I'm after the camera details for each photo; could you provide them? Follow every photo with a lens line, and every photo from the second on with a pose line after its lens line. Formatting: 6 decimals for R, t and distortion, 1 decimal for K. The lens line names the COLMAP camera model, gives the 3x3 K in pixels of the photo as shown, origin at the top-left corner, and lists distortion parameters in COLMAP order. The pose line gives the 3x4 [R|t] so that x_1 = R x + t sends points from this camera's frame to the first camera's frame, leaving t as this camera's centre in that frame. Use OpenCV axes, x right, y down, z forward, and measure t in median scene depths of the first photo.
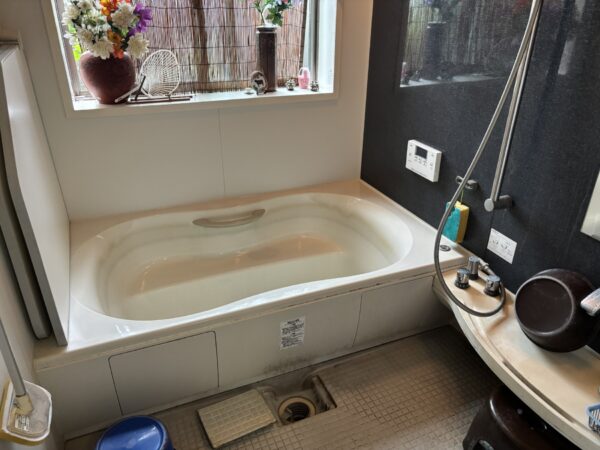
lens RADIAL K [[452.2, 0, 300.2], [0, 452.2, 224.5], [0, 0, 1]] dist [0.046759, -0.044215]
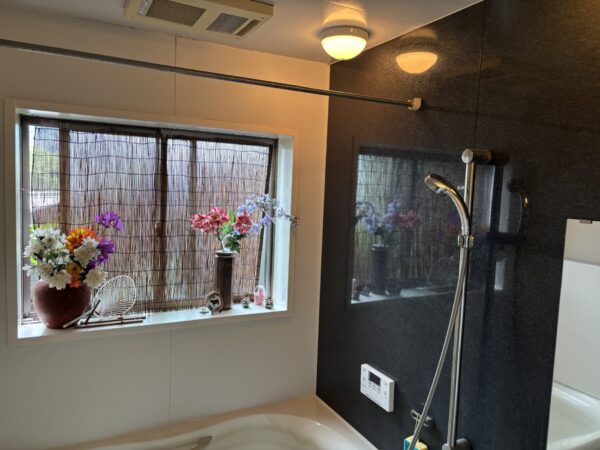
lens RADIAL K [[452.2, 0, 296.9], [0, 452.2, 224.9], [0, 0, 1]] dist [0.046759, -0.044215]
pose [[0.996712, 0.025406, 0.076945, 0.011490], [0.004577, 0.930408, -0.366498, -0.101159], [-0.080901, 0.365645, 0.927232, -0.027568]]
